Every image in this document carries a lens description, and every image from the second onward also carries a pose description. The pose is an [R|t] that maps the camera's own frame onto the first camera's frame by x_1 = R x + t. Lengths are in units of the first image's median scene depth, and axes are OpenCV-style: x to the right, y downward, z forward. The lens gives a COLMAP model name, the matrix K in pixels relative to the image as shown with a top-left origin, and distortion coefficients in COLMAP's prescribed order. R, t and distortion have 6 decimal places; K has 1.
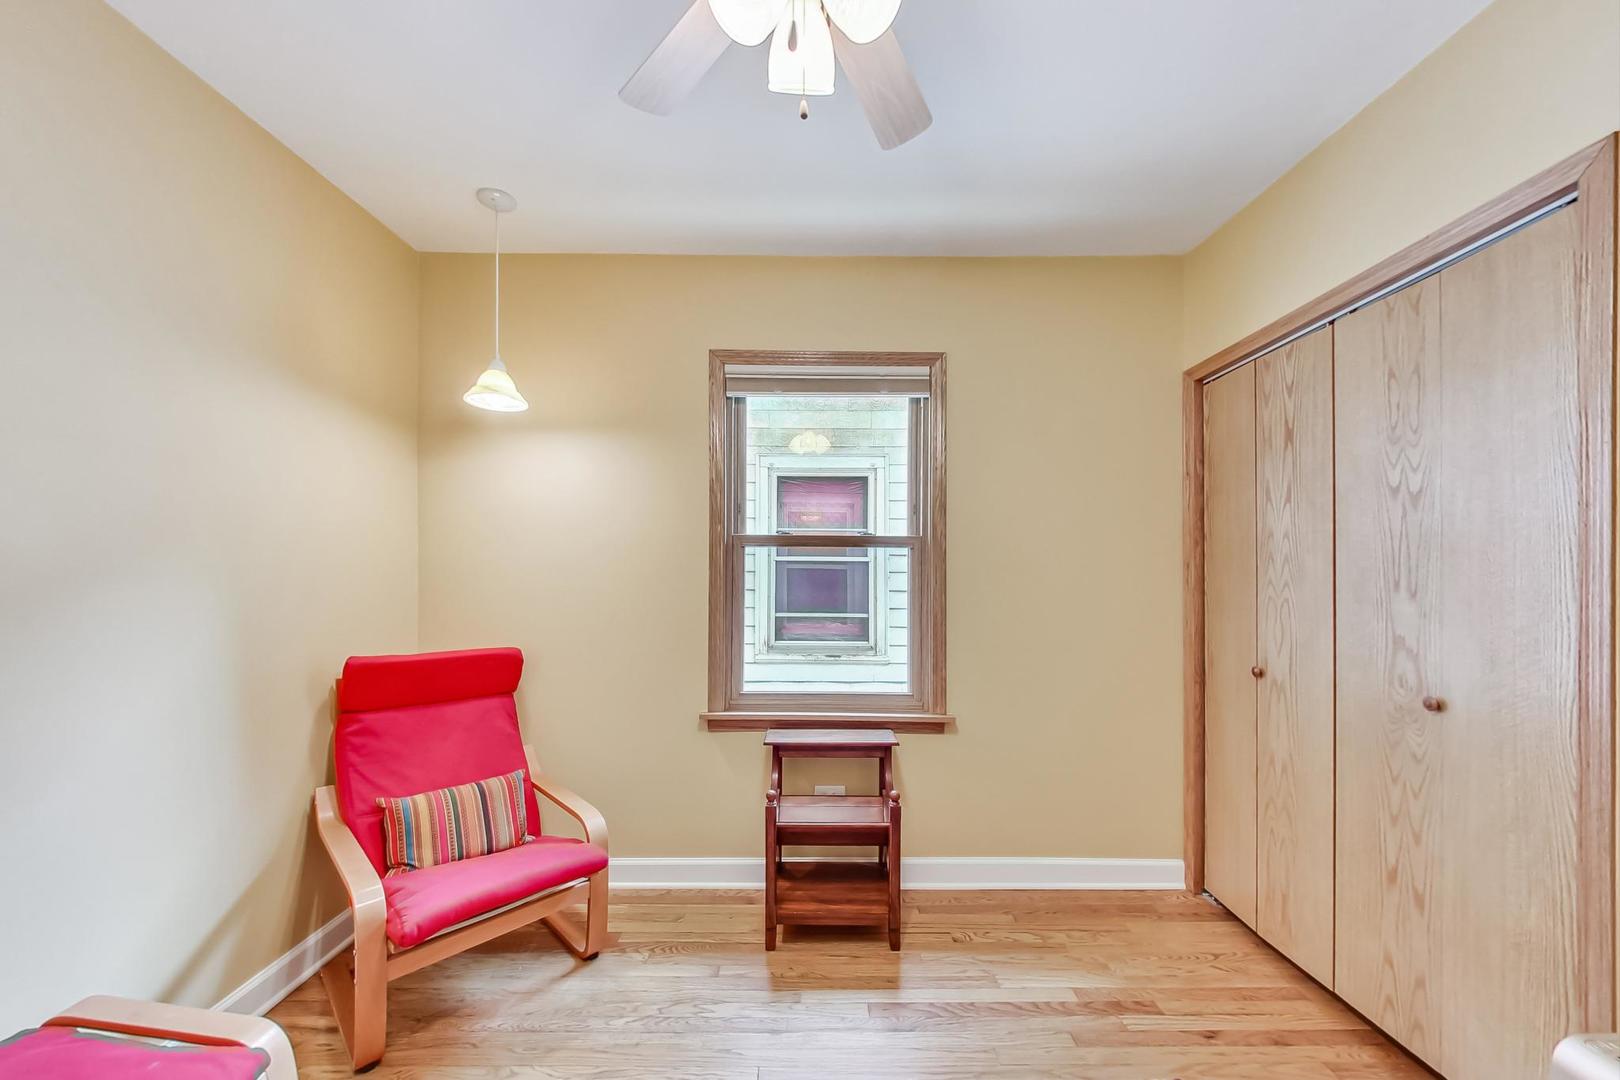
lens RADIAL K [[606.4, 0, 811.2], [0, 606.4, 570.0], [0, 0, 1]] dist [0.017625, -0.009353]
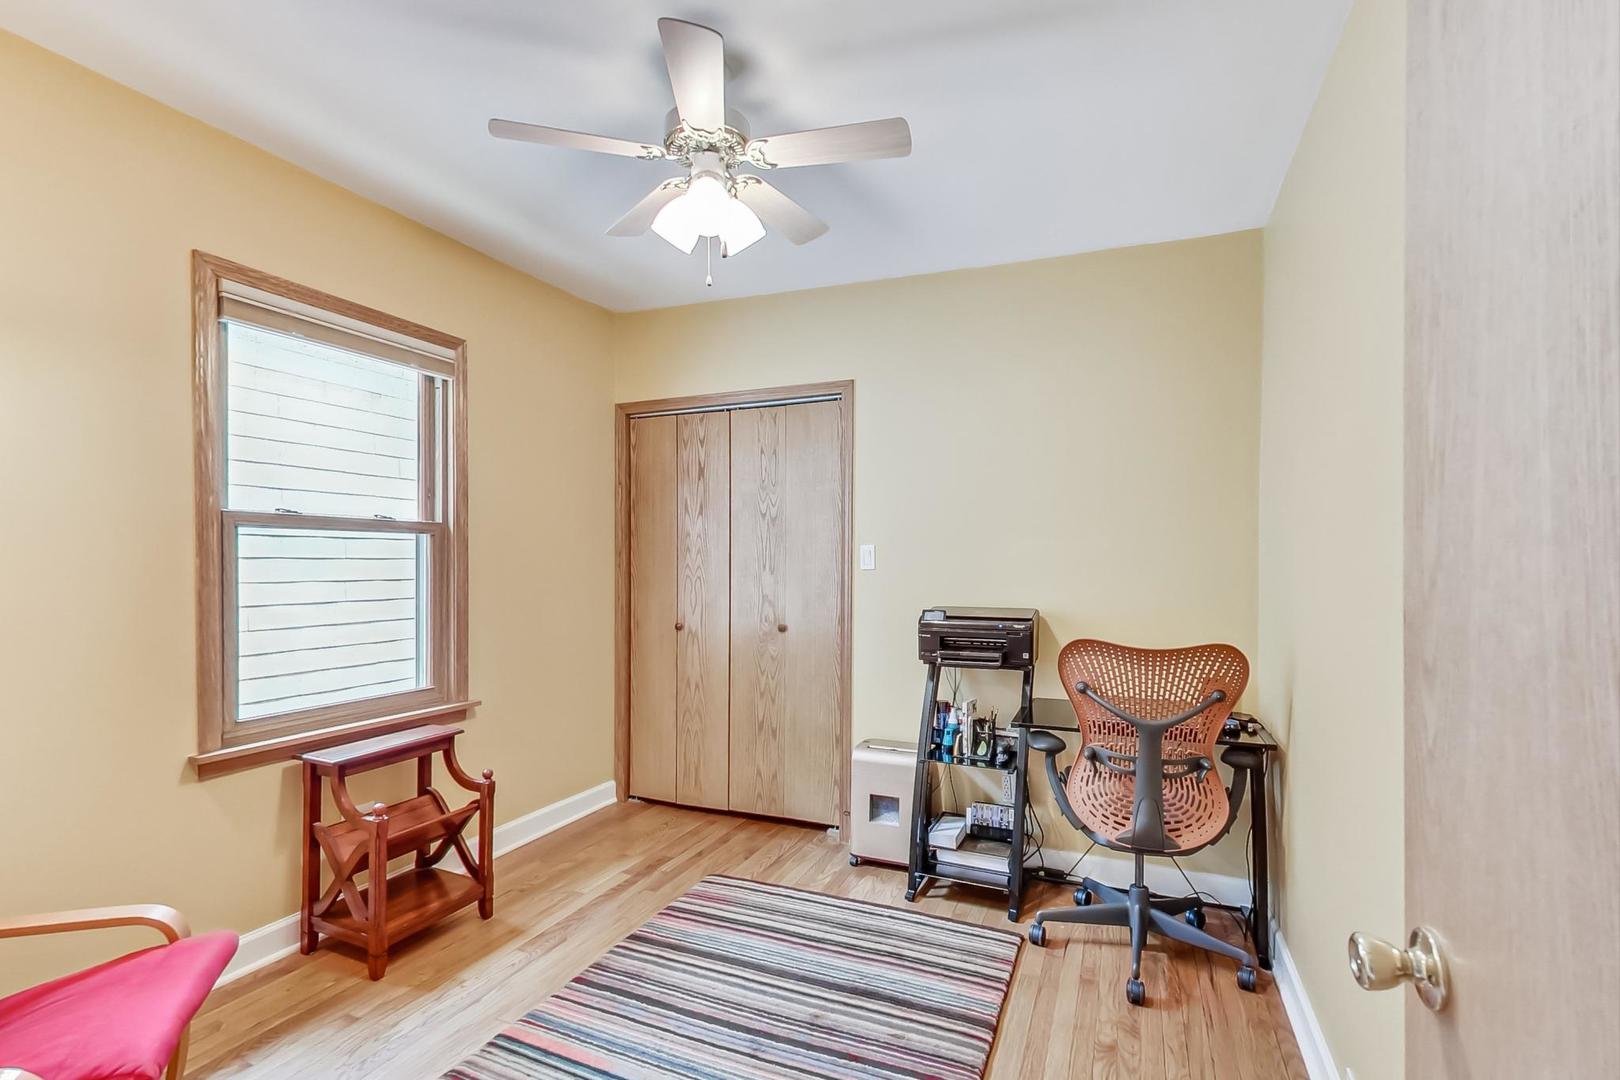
lens RADIAL K [[742.5, 0, 810.1], [0, 742.5, 563.4], [0, 0, 1]] dist [-0.000908, 0.000027]
pose [[0.405524, -0.006931, 0.914058, -0.807636], [-0.006443, 0.999925, 0.010441, -0.007530], [-0.914062, -0.010123, 0.405449, -0.022981]]
